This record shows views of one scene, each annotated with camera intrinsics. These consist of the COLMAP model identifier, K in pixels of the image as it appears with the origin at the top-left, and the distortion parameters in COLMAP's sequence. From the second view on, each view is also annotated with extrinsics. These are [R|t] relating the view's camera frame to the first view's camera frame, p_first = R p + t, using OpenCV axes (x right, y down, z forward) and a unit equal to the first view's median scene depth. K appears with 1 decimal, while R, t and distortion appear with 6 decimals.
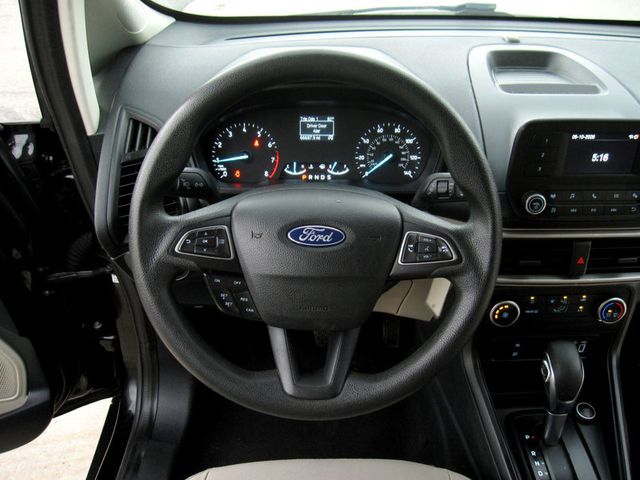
lens RADIAL K [[527.6, 0, 322.4], [0, 527.6, 239.0], [0, 0, 1]] dist [-0.067130, 0.025285]
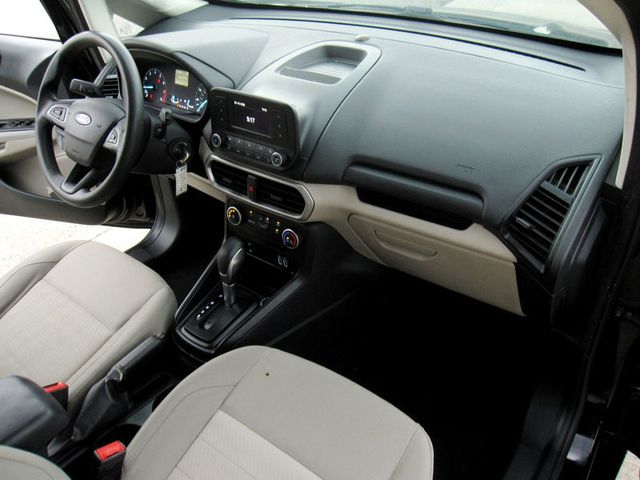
lens RADIAL K [[527.6, 0, 320.2], [0, 527.6, 237.3], [0, 0, 1]] dist [-0.067130, 0.025285]
pose [[0.779431, 0.323482, -0.536514, 1.417924], [-0.288999, 0.945472, 0.150209, -0.104332], [0.555848, 0.037974, 0.830416, -0.141608]]
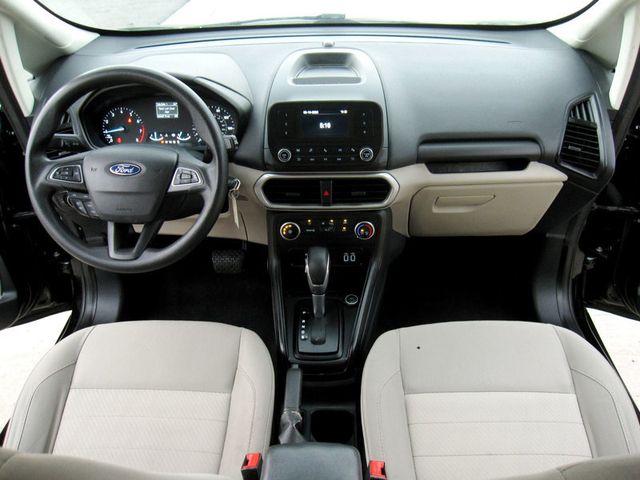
lens RADIAL K [[527.6, 0, 318.3], [0, 527.6, 242.0], [0, 0, 1]] dist [-0.067130, 0.025285]
pose [[0.998428, 0.007506, -0.055536, 0.523966], [-0.005594, 0.999389, 0.034505, 0.123346], [0.055761, -0.034140, 0.997860, -0.529476]]
